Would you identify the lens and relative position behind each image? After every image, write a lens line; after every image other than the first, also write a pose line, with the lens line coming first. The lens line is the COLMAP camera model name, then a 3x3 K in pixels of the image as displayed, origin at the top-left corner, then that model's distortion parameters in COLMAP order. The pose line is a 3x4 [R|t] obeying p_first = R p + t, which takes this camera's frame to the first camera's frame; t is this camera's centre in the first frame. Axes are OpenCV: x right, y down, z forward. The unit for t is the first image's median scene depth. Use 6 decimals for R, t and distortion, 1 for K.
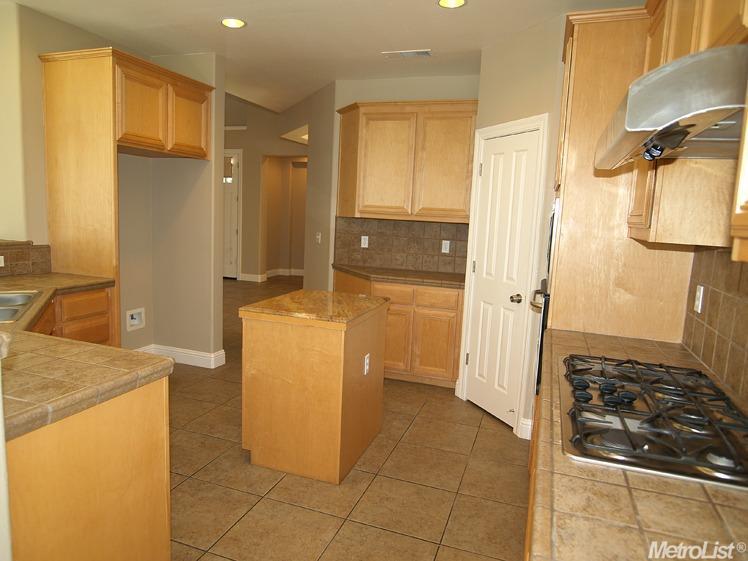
lens RADIAL K [[504.7, 0, 370.4], [0, 504.7, 282.0], [0, 0, 1]] dist [-0.021174, -0.000311]
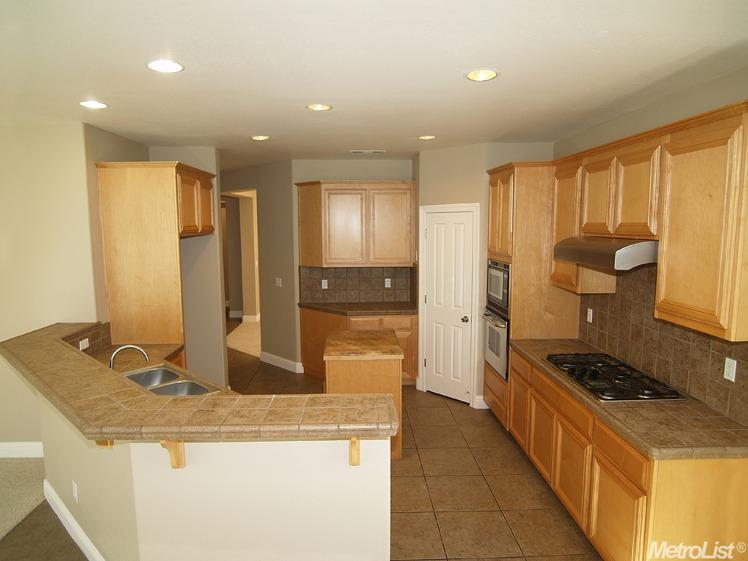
lens RADIAL K [[473.2, 0, 374.3], [0, 473.2, 278.2], [0, 0, 1]] dist [-0.031299, 0.007862]
pose [[0.927110, -0.091793, 0.363374, -0.401666], [0.097997, 0.995186, 0.001367, -0.101455], [-0.361750, 0.034342, 0.931642, -0.209848]]
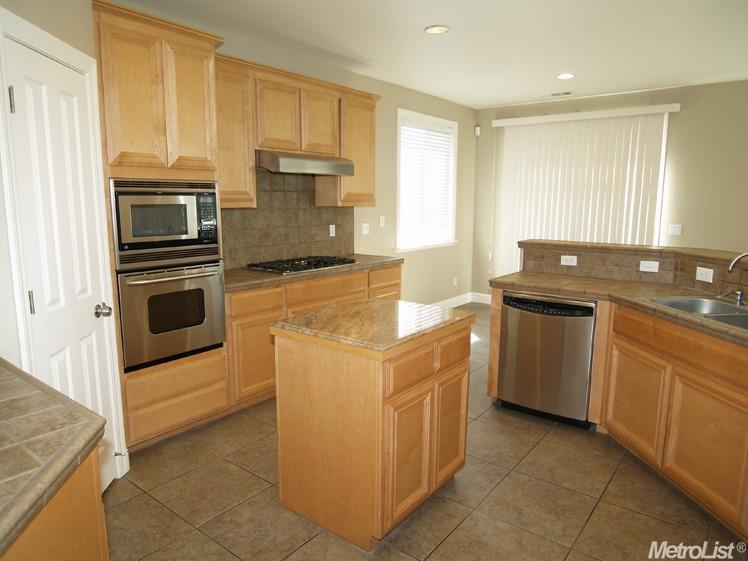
lens RADIAL K [[504.7, 0, 370.9], [0, 504.7, 278.6], [0, 0, 1]] dist [-0.021174, -0.000311]
pose [[-0.948011, -0.103595, 0.300903, -0.235266], [-0.008139, 0.953116, 0.302496, -0.193917], [-0.318132, 0.284321, -0.904408, 1.262062]]
